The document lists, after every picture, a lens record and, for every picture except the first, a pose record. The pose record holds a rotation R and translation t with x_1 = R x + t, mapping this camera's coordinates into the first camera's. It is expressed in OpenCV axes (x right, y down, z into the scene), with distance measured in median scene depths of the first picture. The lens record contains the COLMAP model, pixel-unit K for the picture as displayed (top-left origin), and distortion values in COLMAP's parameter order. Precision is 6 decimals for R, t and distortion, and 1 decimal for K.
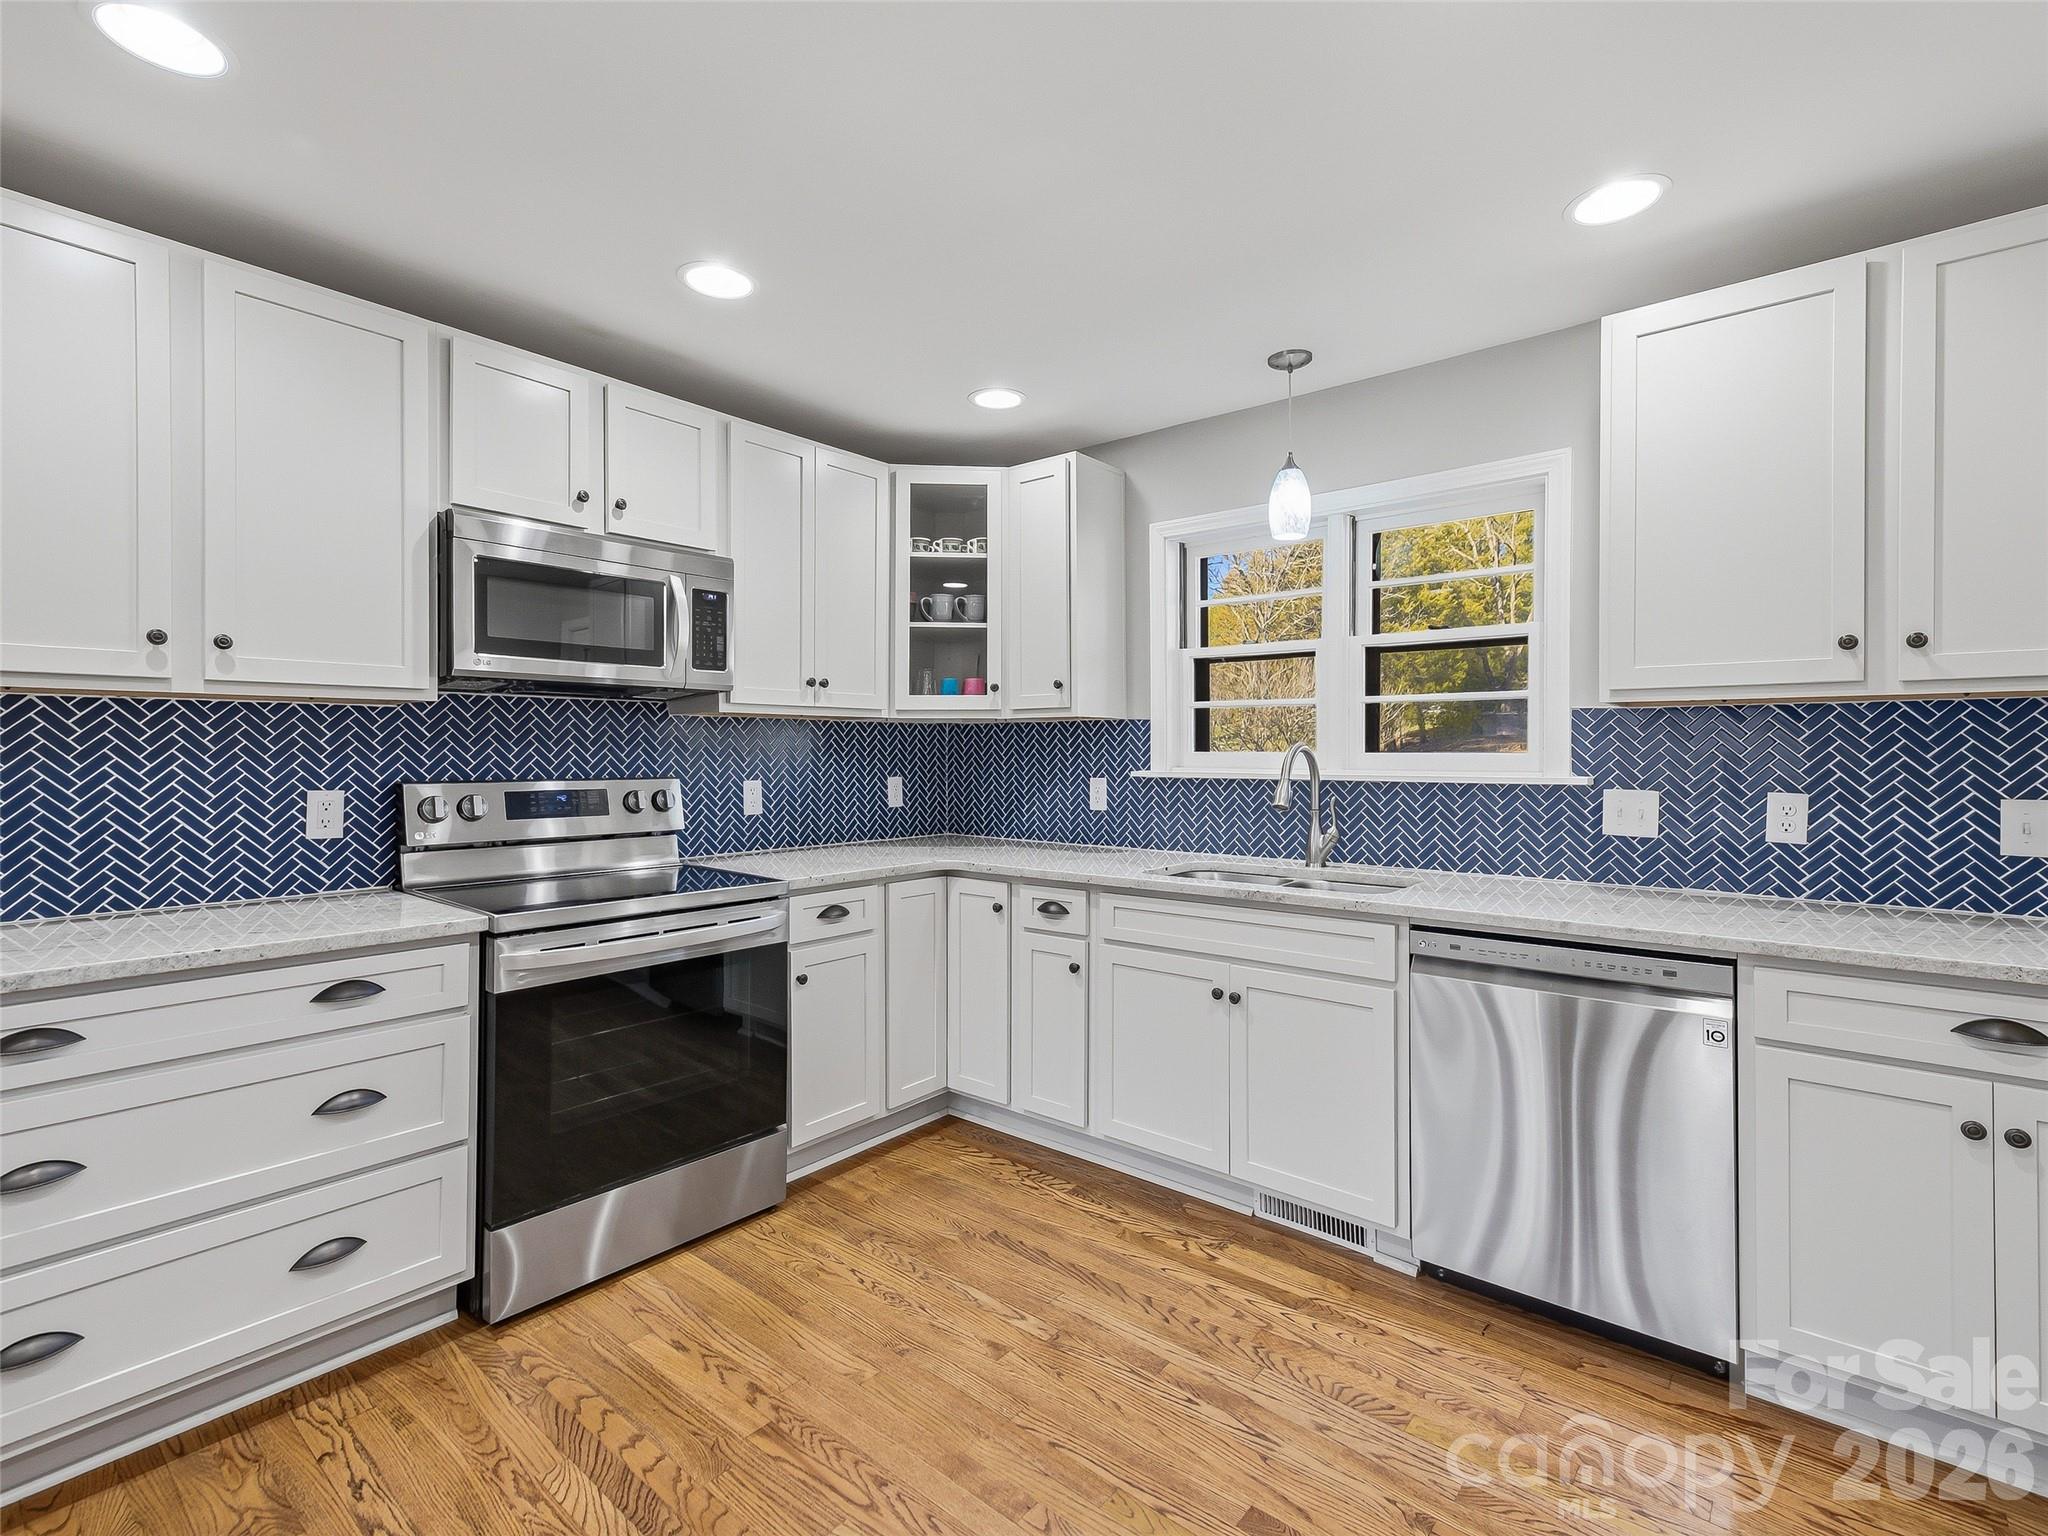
lens RADIAL K [[958.8, 0, 1030.4], [0, 958.8, 756.9], [0, 0, 1]] dist [0.000957, 0.000869]
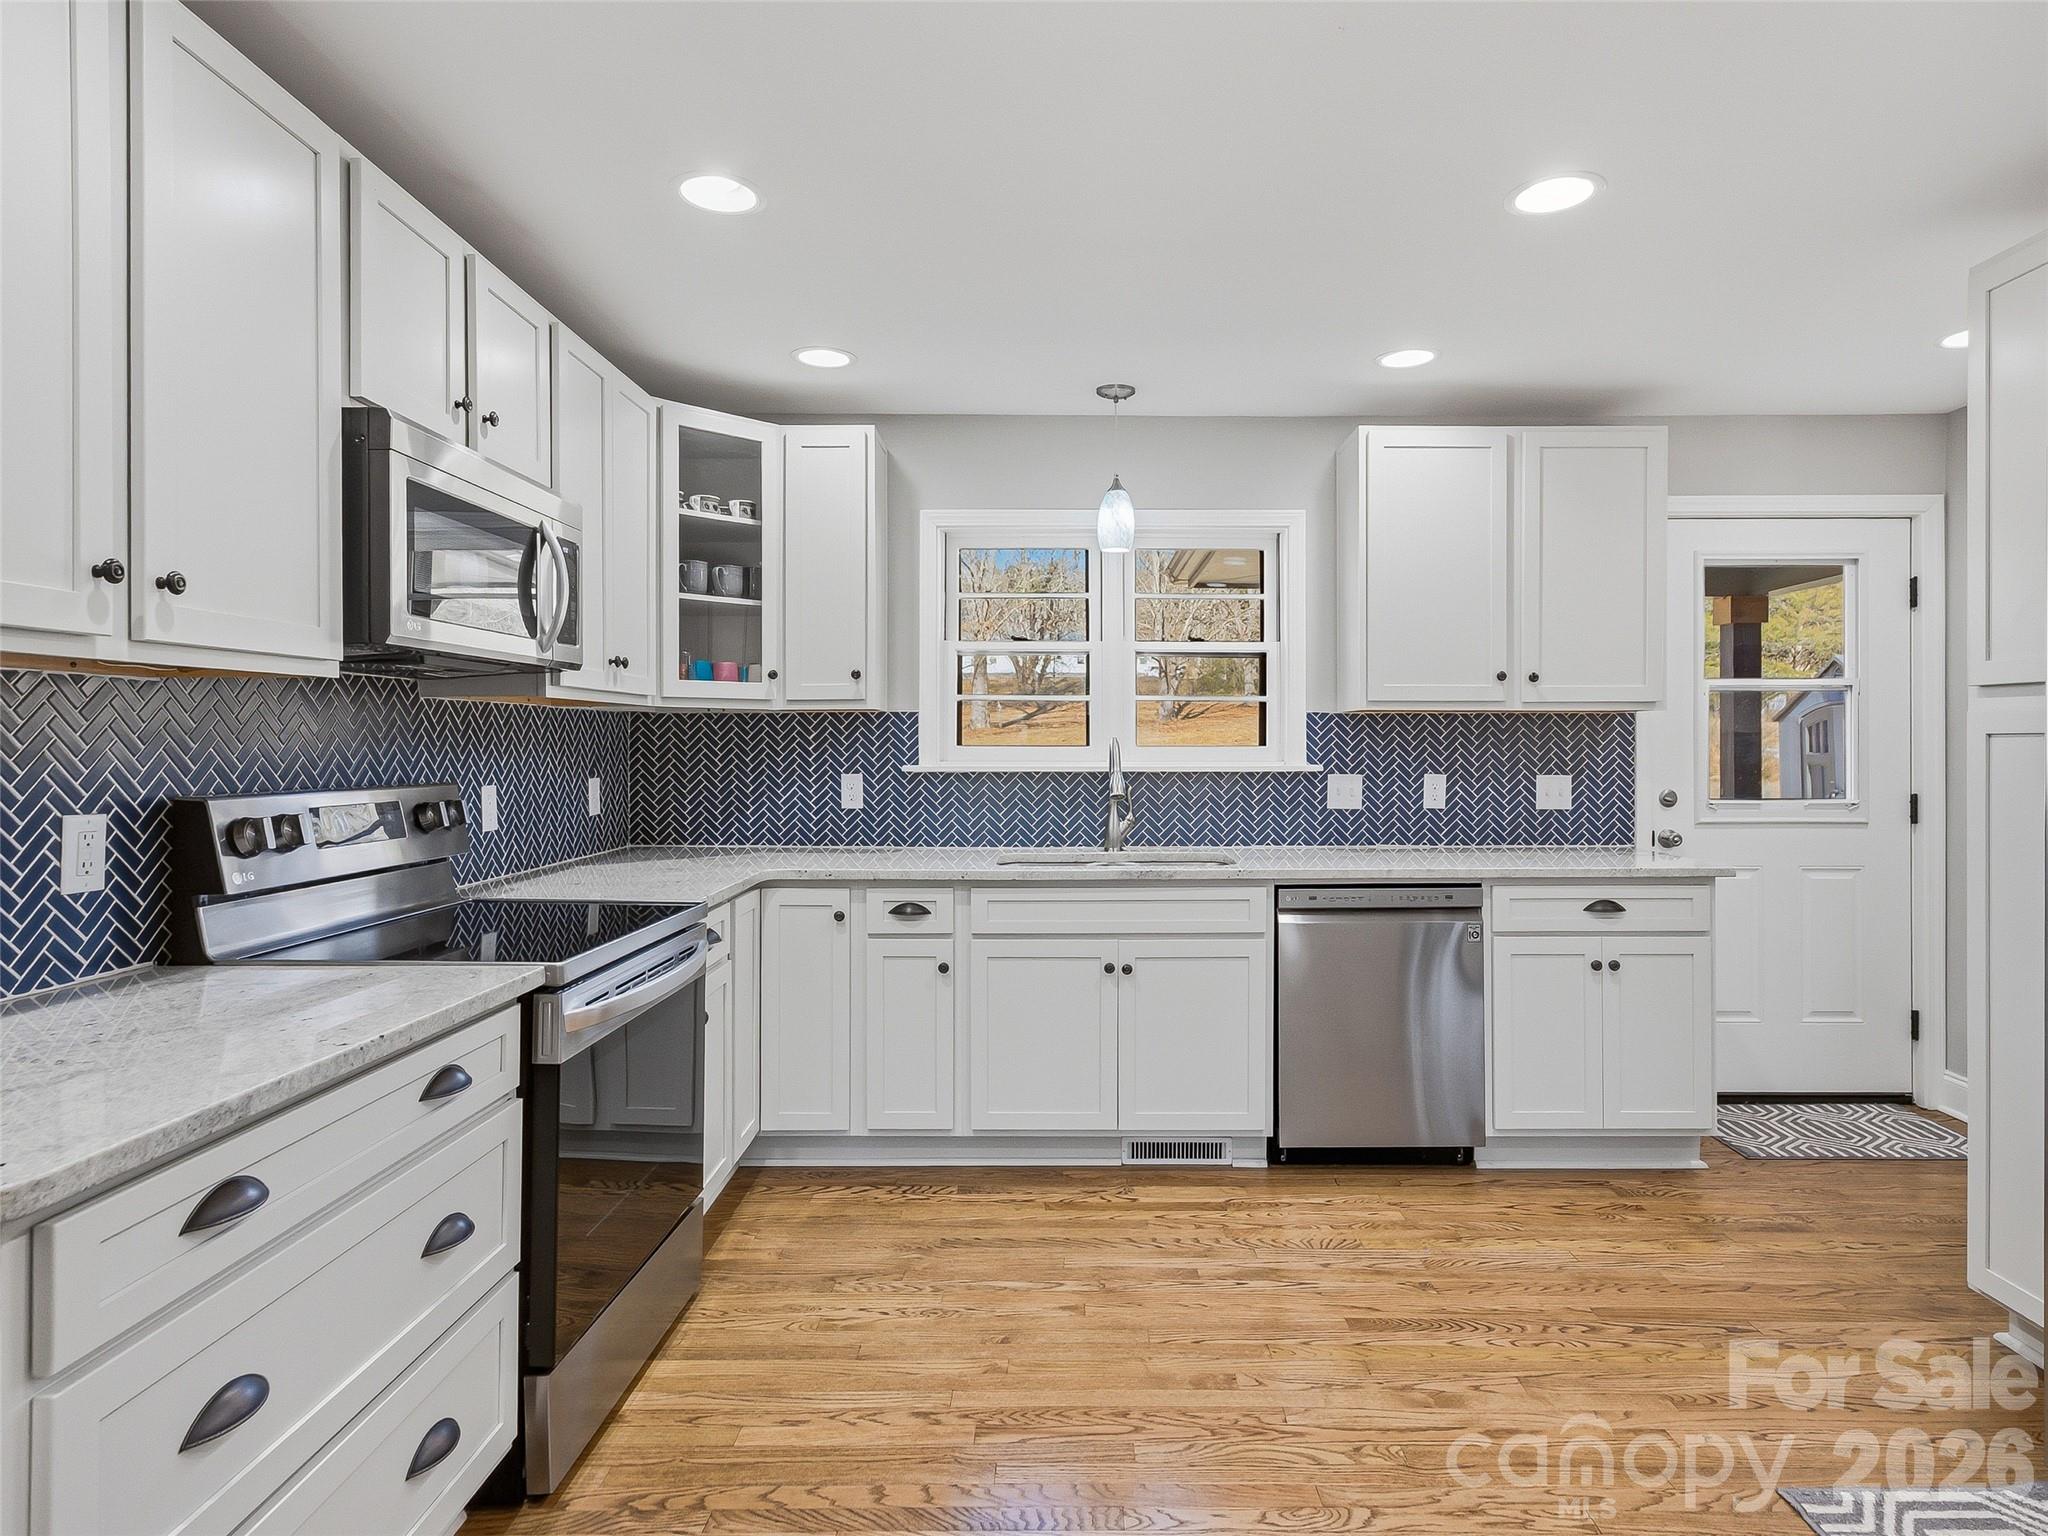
lens RADIAL K [[1119.6, 0, 1111.0], [0, 1119.6, 748.3], [0, 0, 1]] dist [-0.015258, 0.002111]
pose [[0.762457, -0.004372, 0.647024, -0.618363], [0.003602, 0.999990, 0.002513, -0.006717], [-0.647029, 0.000414, 0.762465, 0.021656]]
